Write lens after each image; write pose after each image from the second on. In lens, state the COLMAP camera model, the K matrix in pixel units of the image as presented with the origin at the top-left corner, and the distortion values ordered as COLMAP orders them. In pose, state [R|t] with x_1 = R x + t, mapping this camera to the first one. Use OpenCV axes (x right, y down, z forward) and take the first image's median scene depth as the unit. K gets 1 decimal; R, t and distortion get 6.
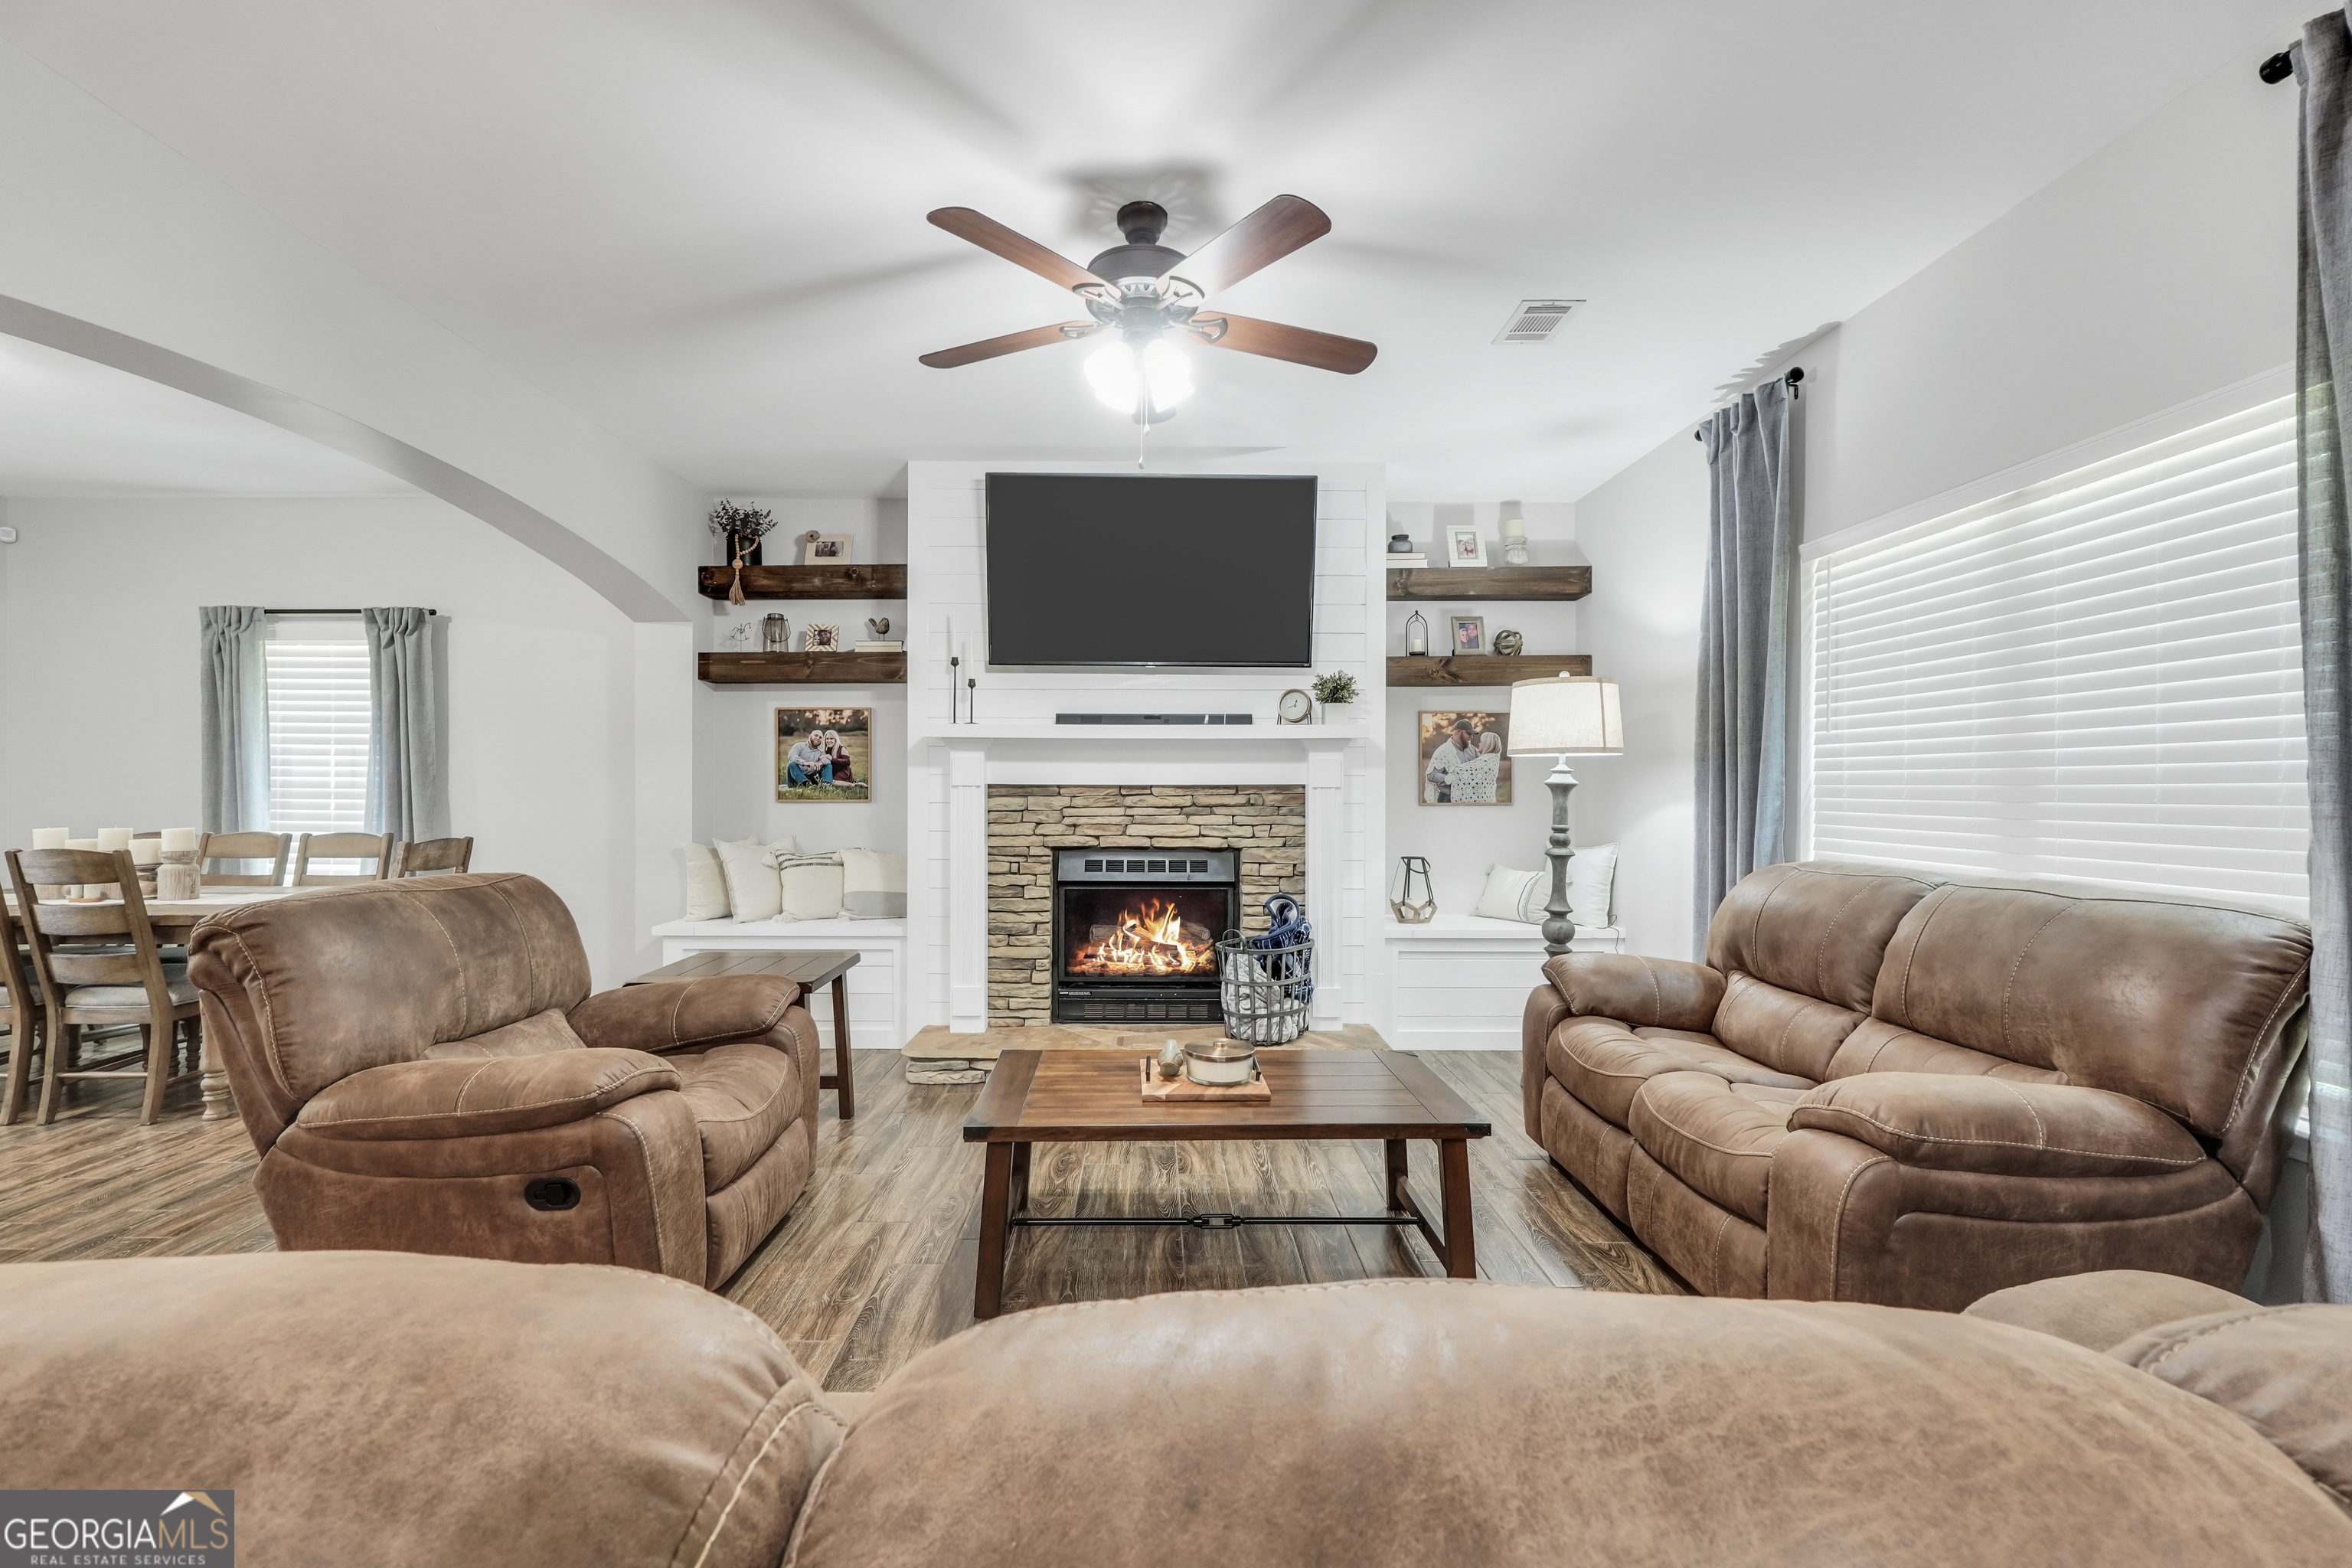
lens RADIAL K [[993.7, 0, 1176.0], [0, 993.7, 784.0], [0, 0, 1]] dist [-0.010746, -0.000021]
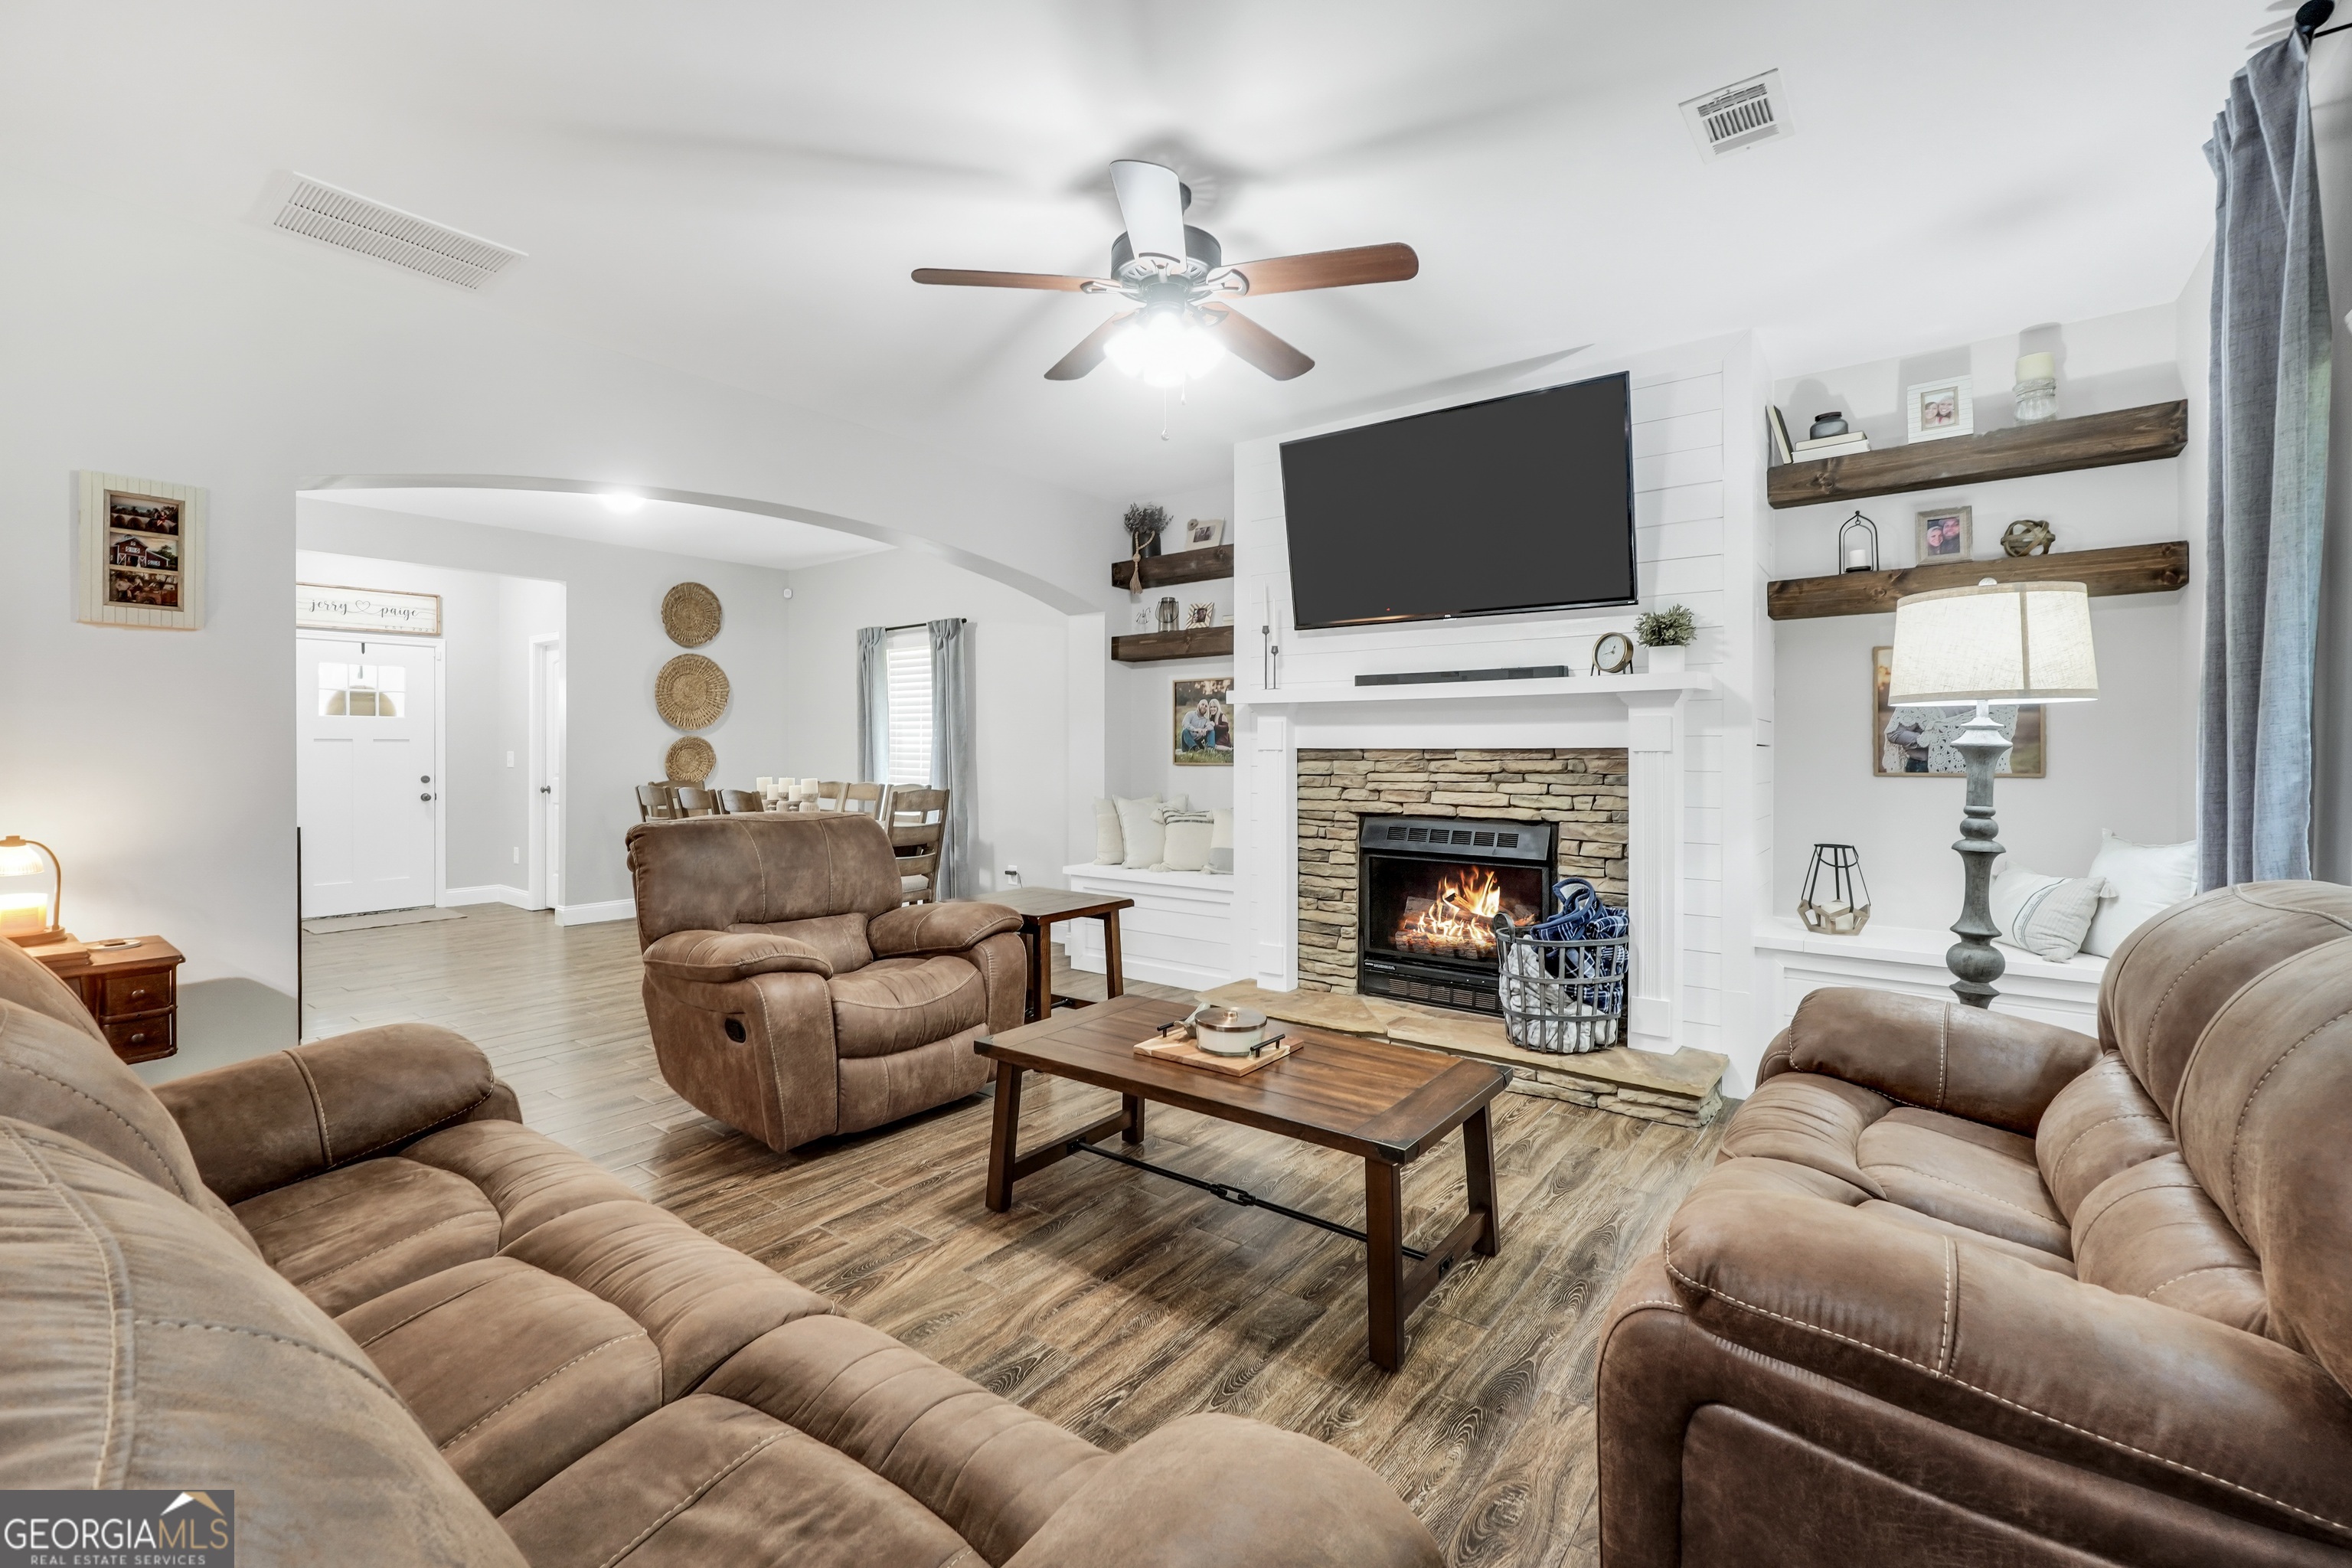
lens RADIAL K [[1021.6, 0, 1163.7], [0, 1021.6, 750.5], [0, 0, 1]] dist [-0.004465, 0.000013]
pose [[0.779876, -0.001019, -0.625933, 0.353965], [0.001685, 0.999998, 0.000473, 0.001791], [0.625932, -0.001423, 0.779876, 0.100100]]
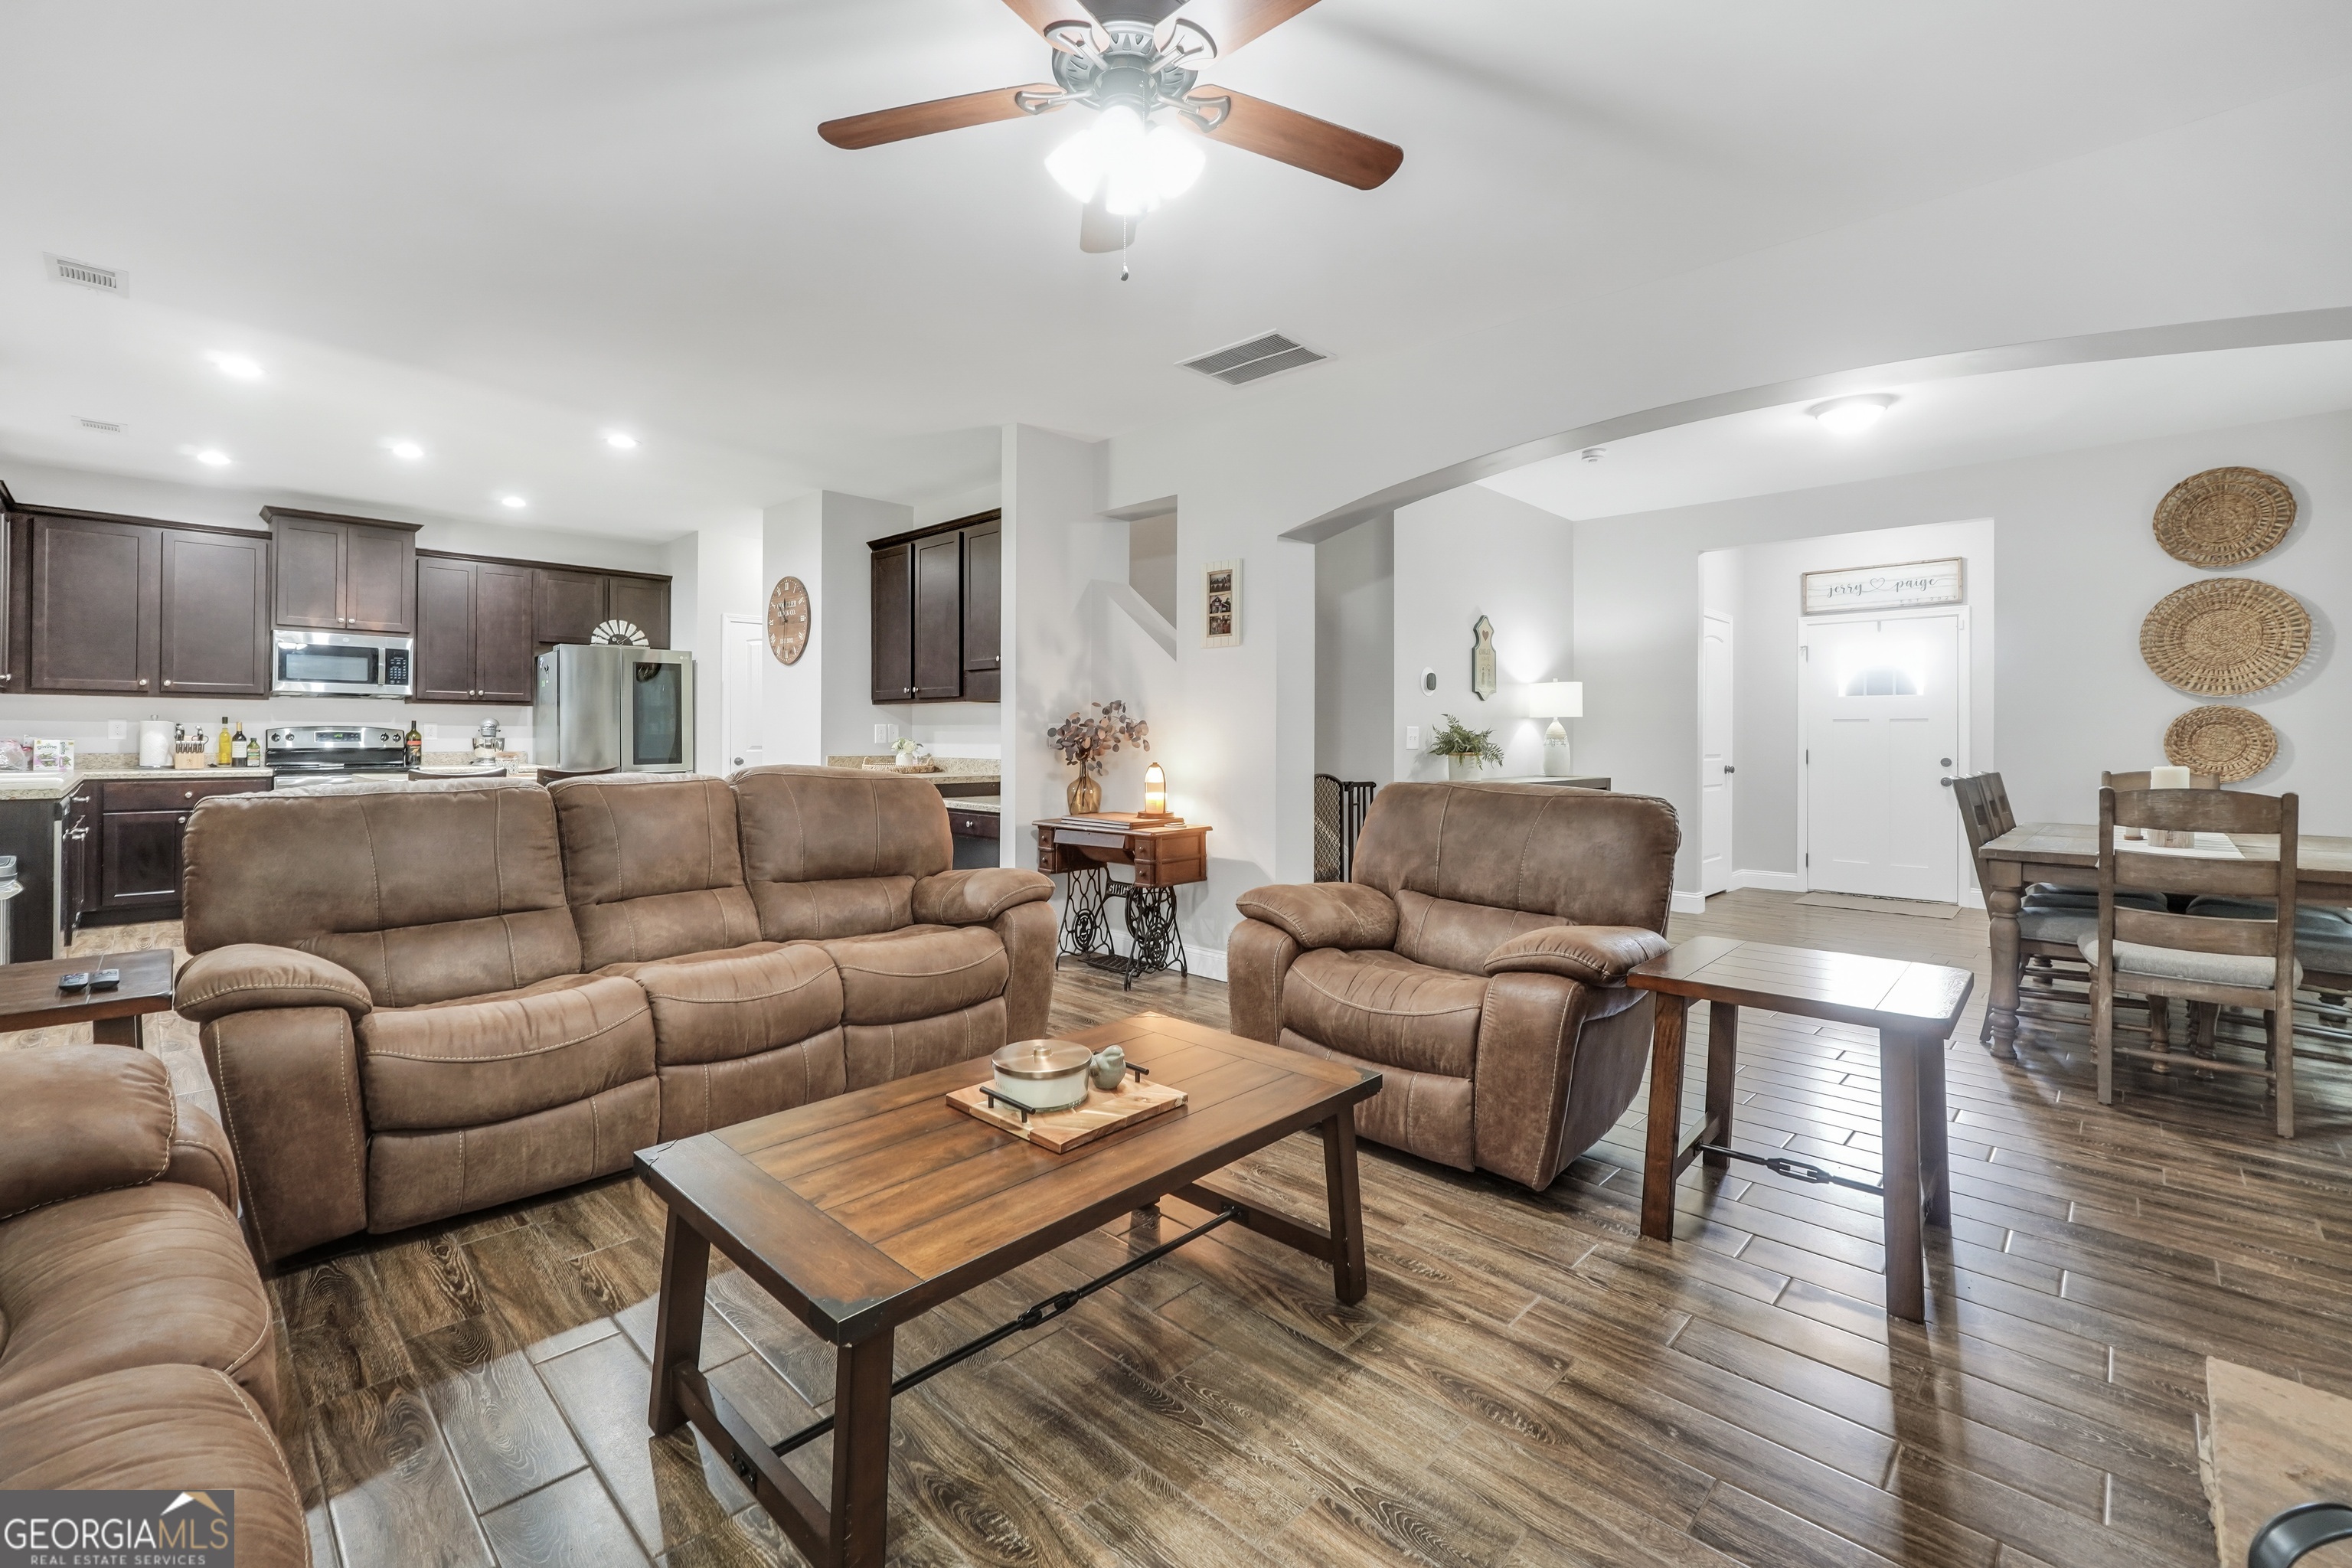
lens RADIAL K [[1017.5, 0, 1120.5], [0, 1017.5, 743.8], [0, 0, 1]] dist [-0.000059, 0.000053]
pose [[-0.732769, -0.005707, -0.680453, 0.280534], [-0.008665, 0.999962, 0.000945, 0.026196], [0.680422, 0.006588, -0.732791, 0.891859]]
